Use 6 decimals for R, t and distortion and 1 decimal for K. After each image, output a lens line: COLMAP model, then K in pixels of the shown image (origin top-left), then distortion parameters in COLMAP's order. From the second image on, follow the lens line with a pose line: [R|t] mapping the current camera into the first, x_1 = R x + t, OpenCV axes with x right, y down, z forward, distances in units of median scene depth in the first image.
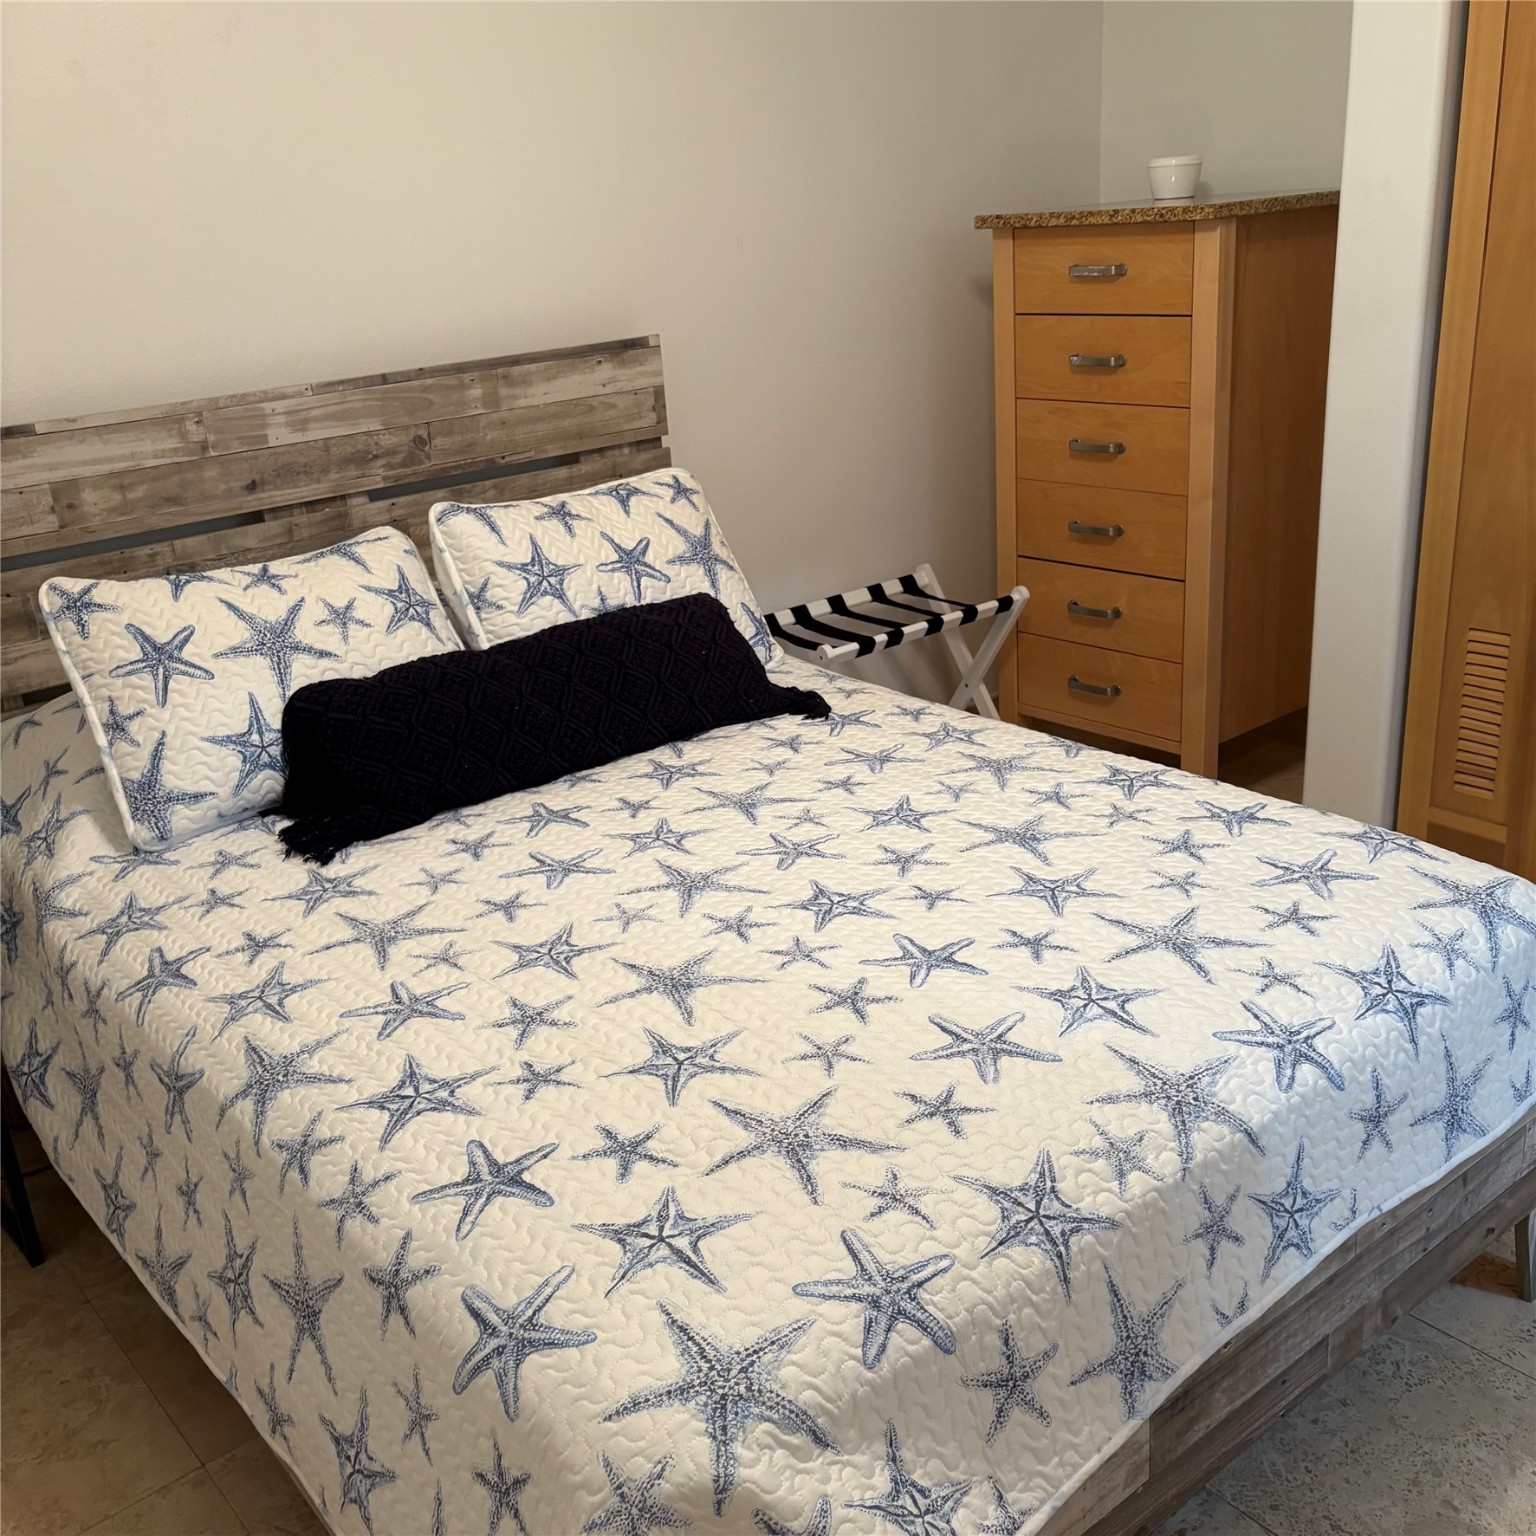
lens RADIAL K [[1608.4, 0, 768.0], [0, 1608.4, 768.0], [0, 0, 1]] dist [0.163765, -0.583702]
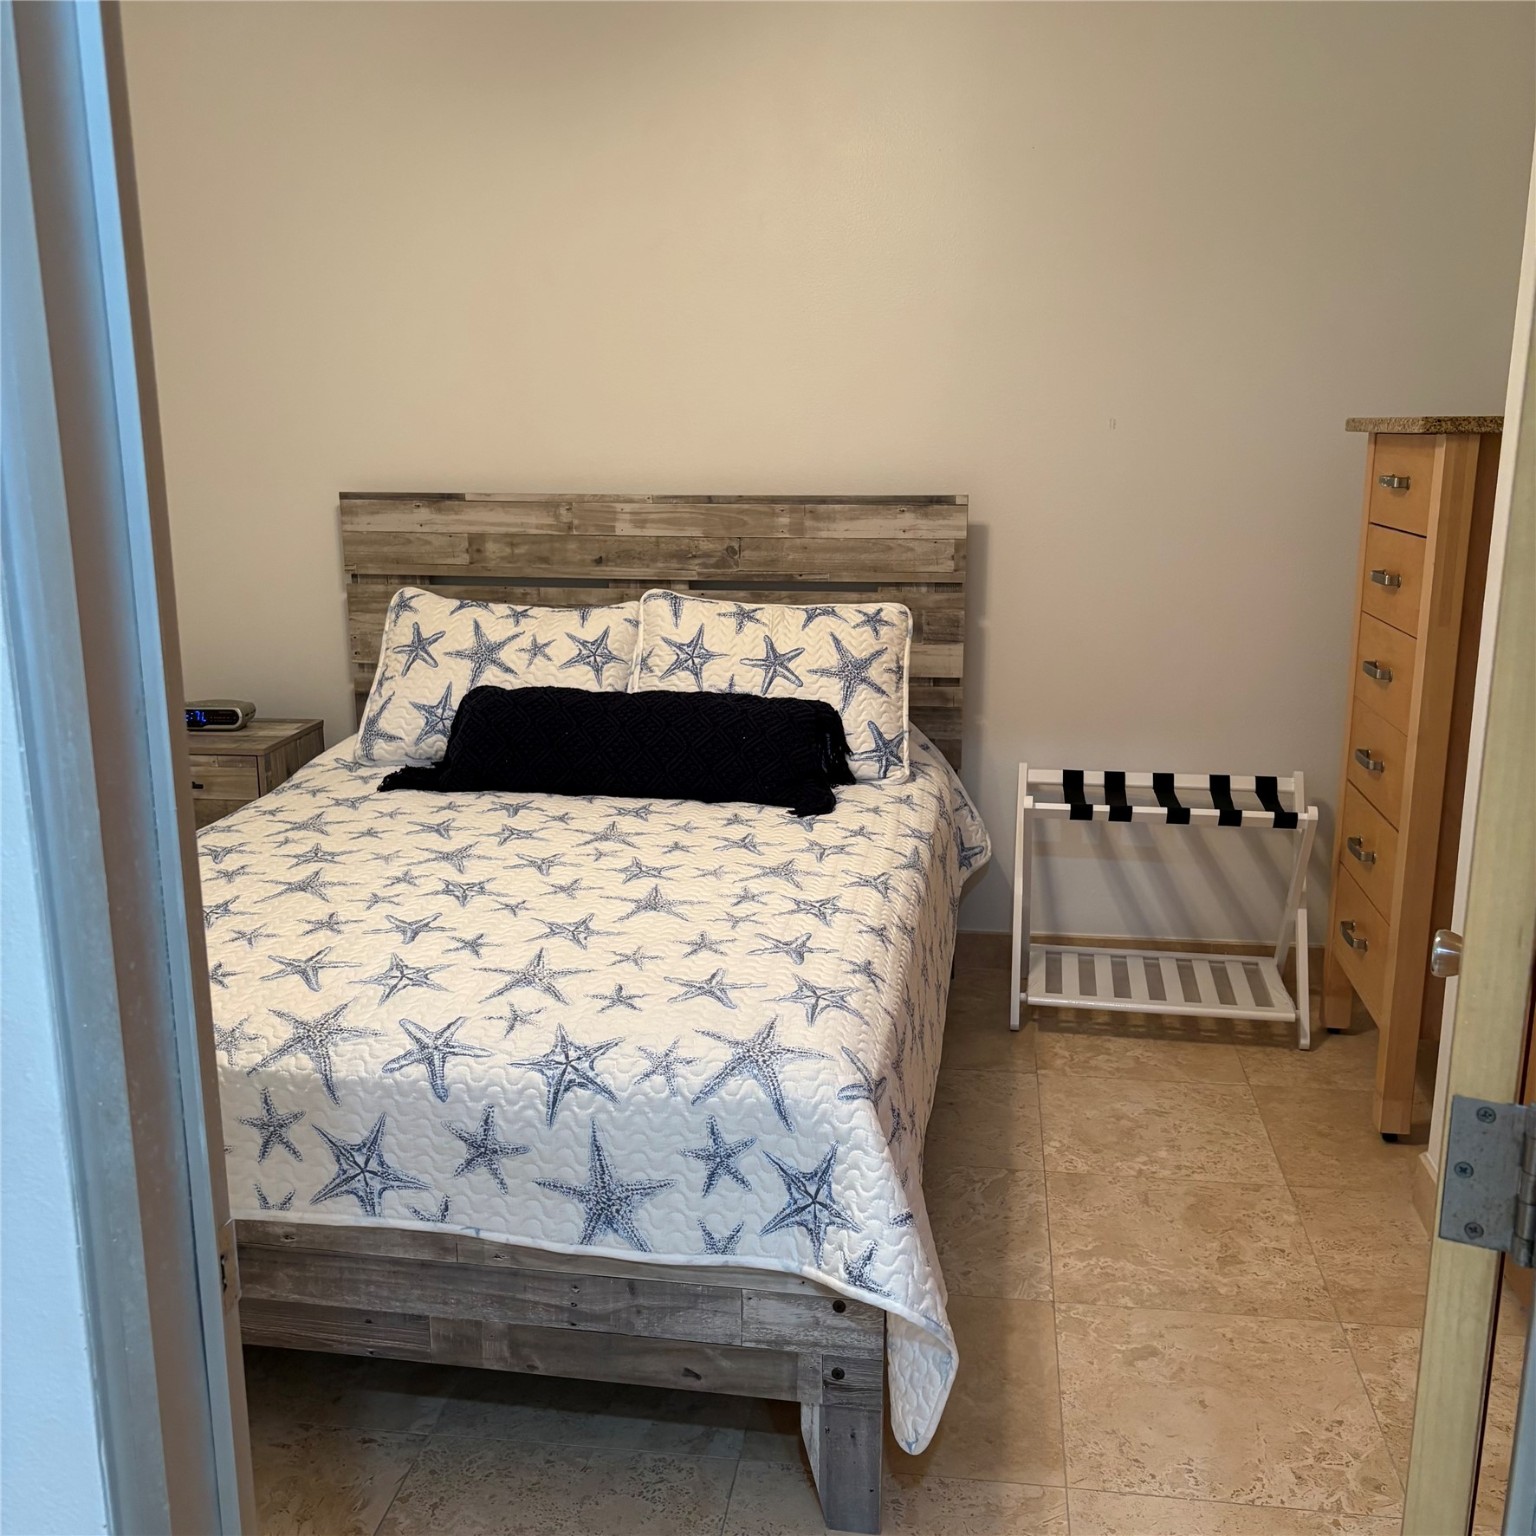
lens RADIAL K [[1608.4, 0, 768.0], [0, 1608.4, 768.0], [0, 0, 1]] dist [0.163765, -0.583702]
pose [[0.647004, 0.225854, -0.728269, 0.853576], [-0.302237, 0.952850, 0.026991, -0.088864], [0.700027, 0.202647, 0.684760, 0.200194]]
